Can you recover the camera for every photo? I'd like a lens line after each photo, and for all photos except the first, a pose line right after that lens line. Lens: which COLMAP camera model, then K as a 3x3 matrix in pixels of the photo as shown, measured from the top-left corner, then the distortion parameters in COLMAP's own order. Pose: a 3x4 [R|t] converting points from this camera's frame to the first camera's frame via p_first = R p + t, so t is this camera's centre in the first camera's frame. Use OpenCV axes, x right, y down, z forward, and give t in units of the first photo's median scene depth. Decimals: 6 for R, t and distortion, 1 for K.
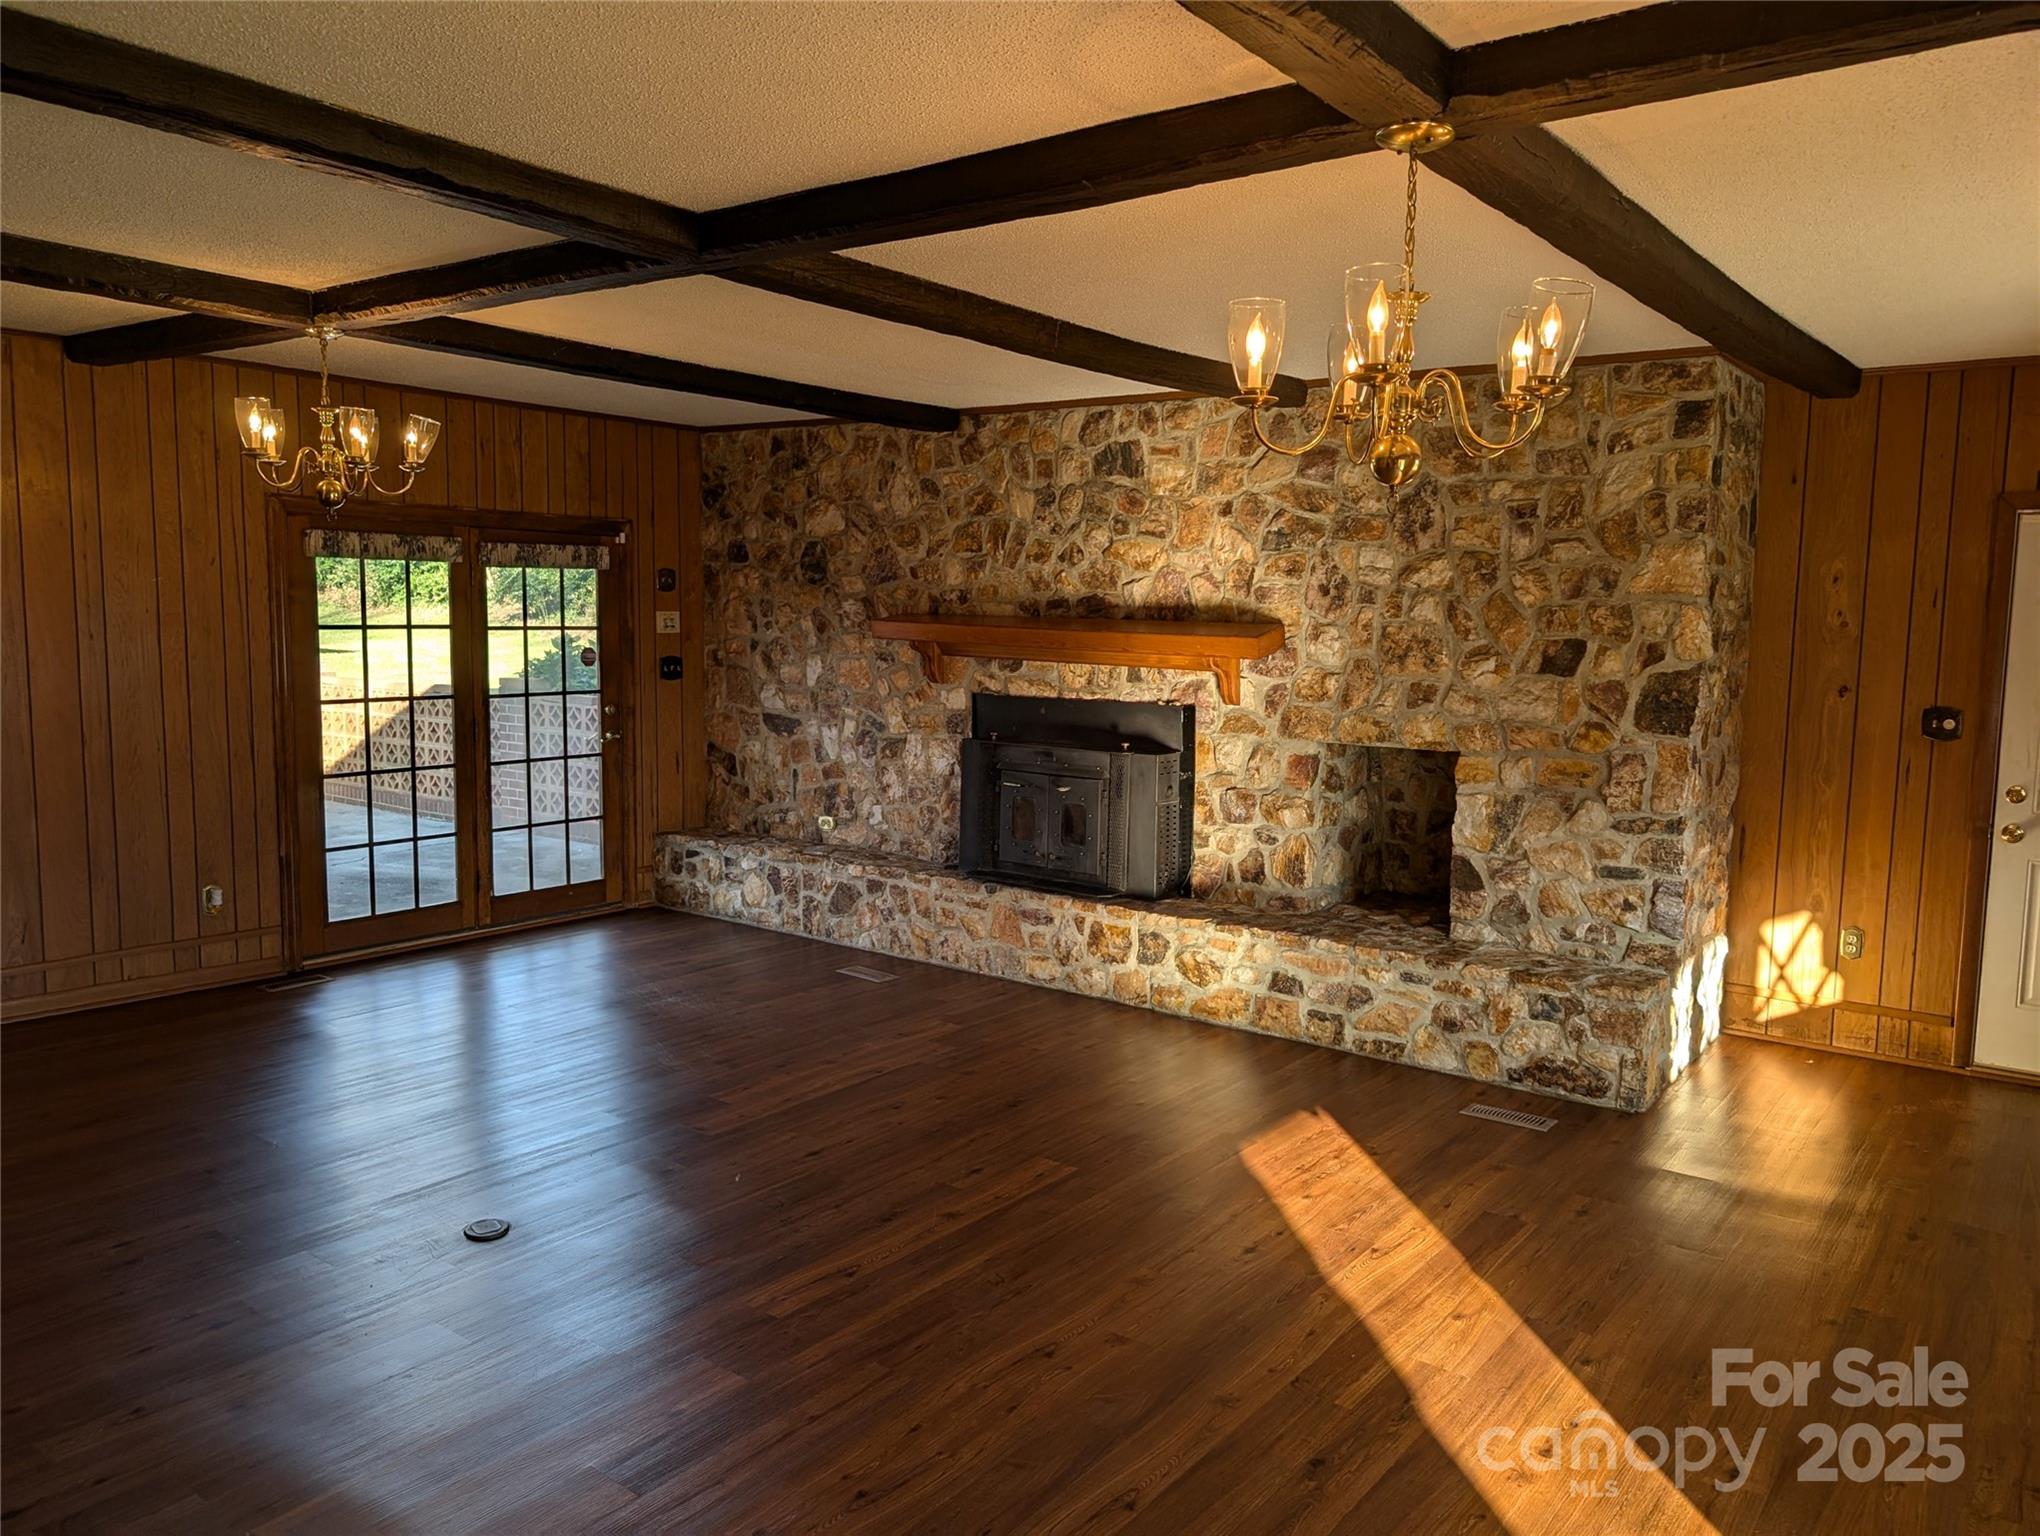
lens RADIAL K [[1476.8, 0, 981.7], [0, 1476.8, 772.8], [0, 0, 1]] dist [0.007498, -0.003231]
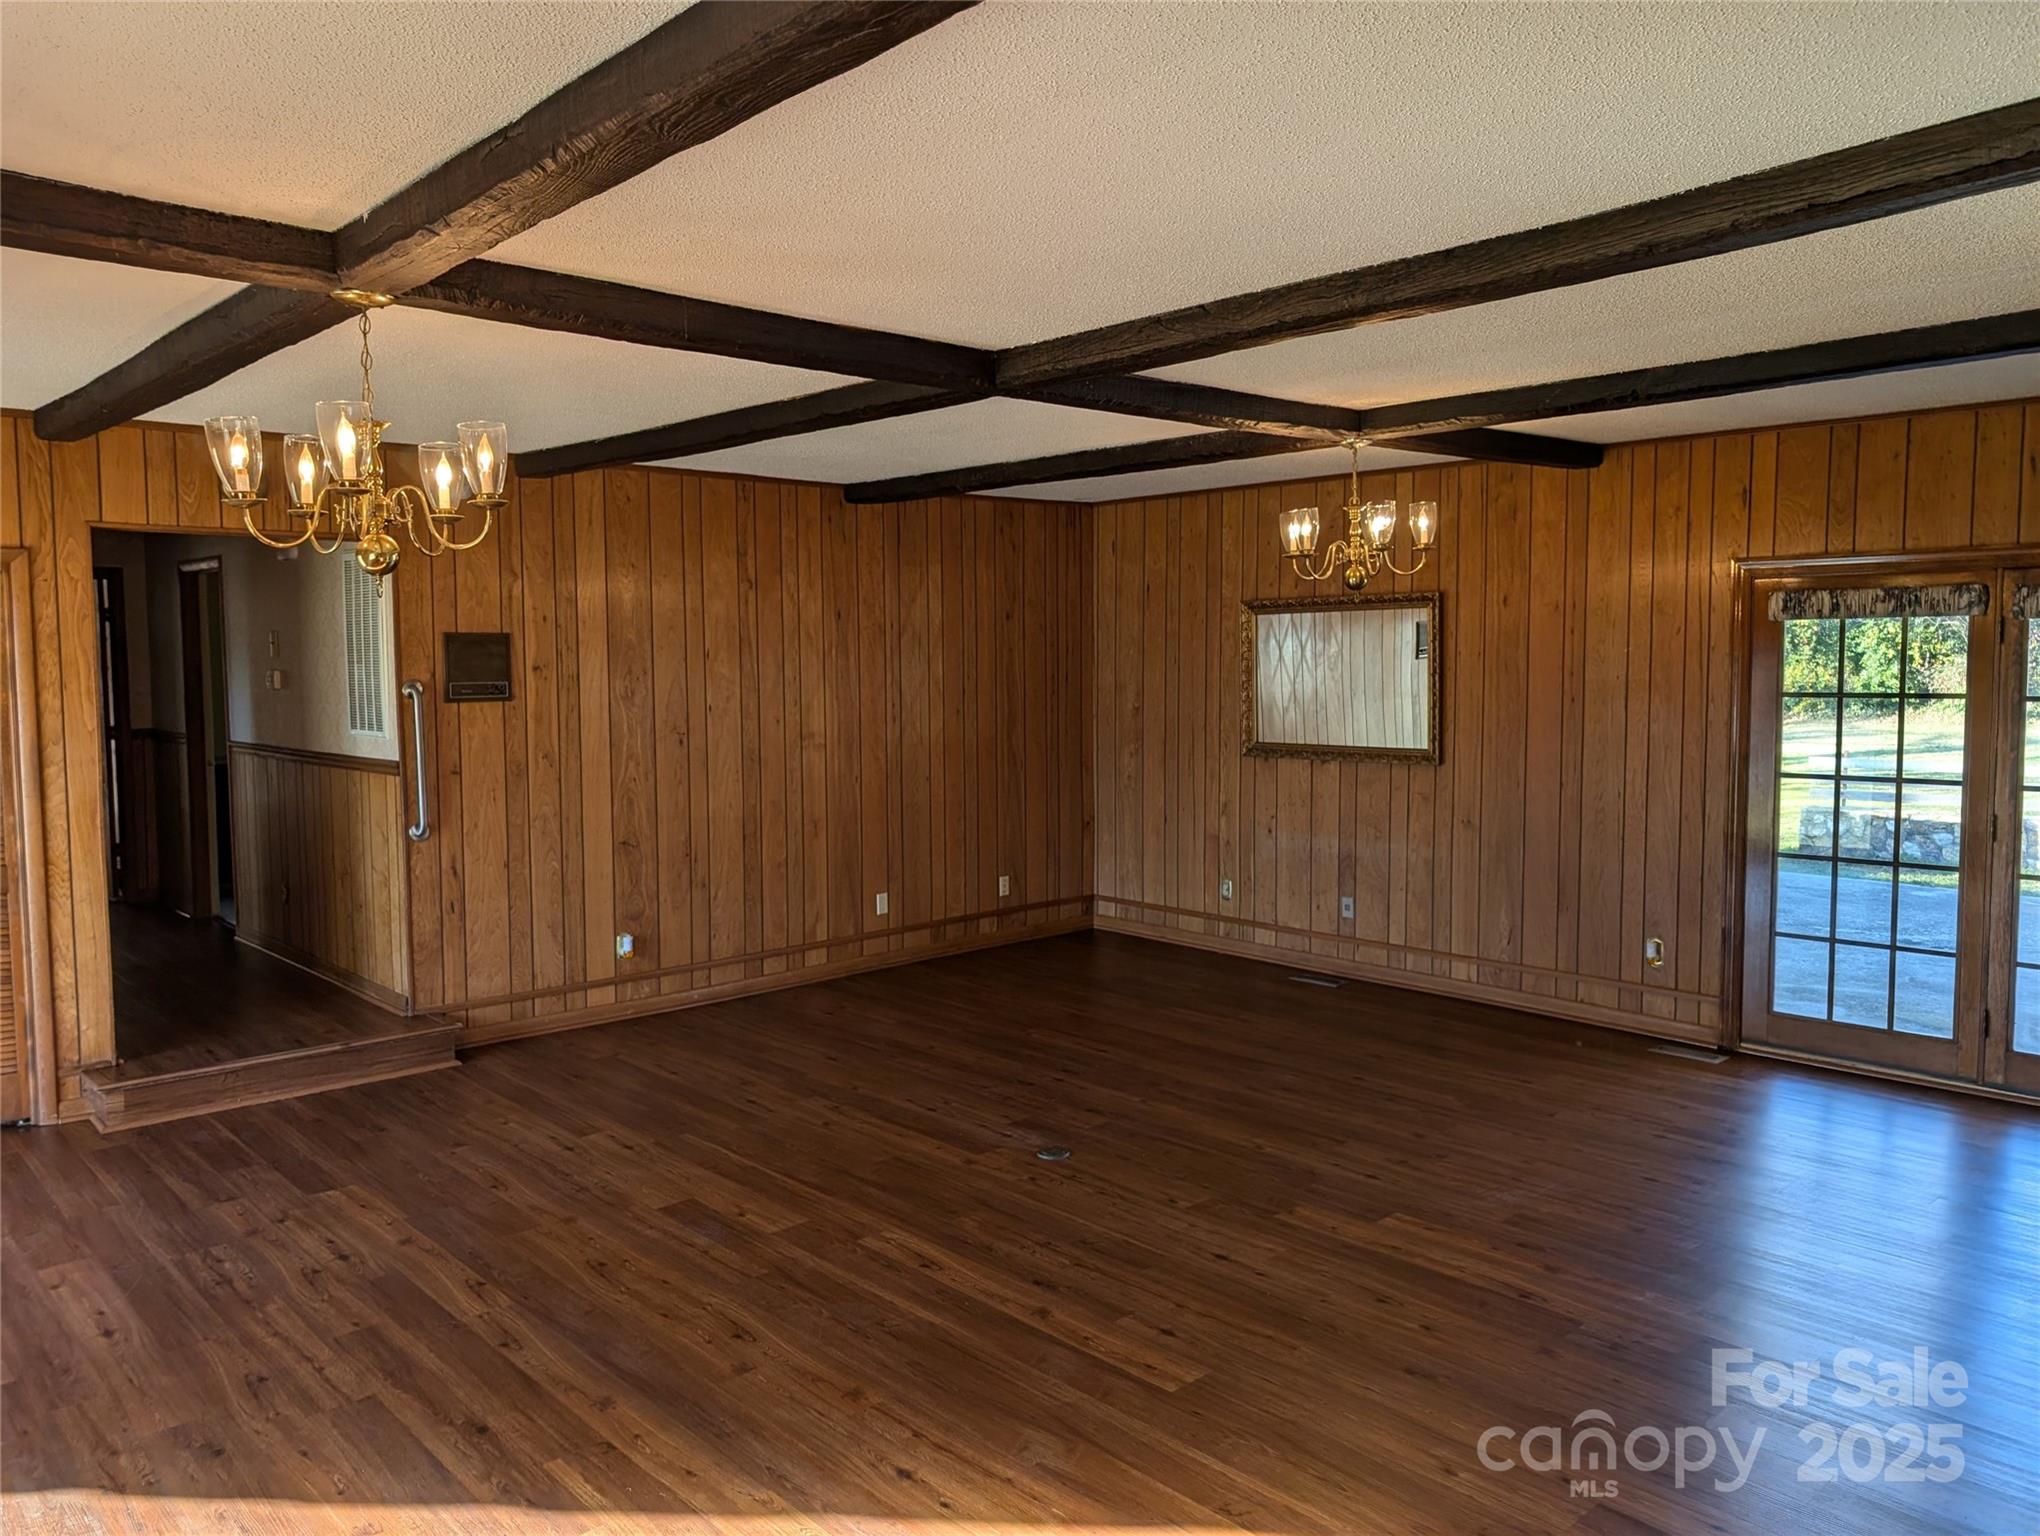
lens RADIAL K [[1474.3, 0, 1014.0], [0, 1474.3, 754.8], [0, 0, 1]] dist [0.008235, -0.014563]
pose [[-0.157941, 0.047871, -0.986287, 0.687672], [-0.106466, 0.992176, 0.065206, -0.086707], [0.981692, 0.115305, -0.151609, 0.834542]]
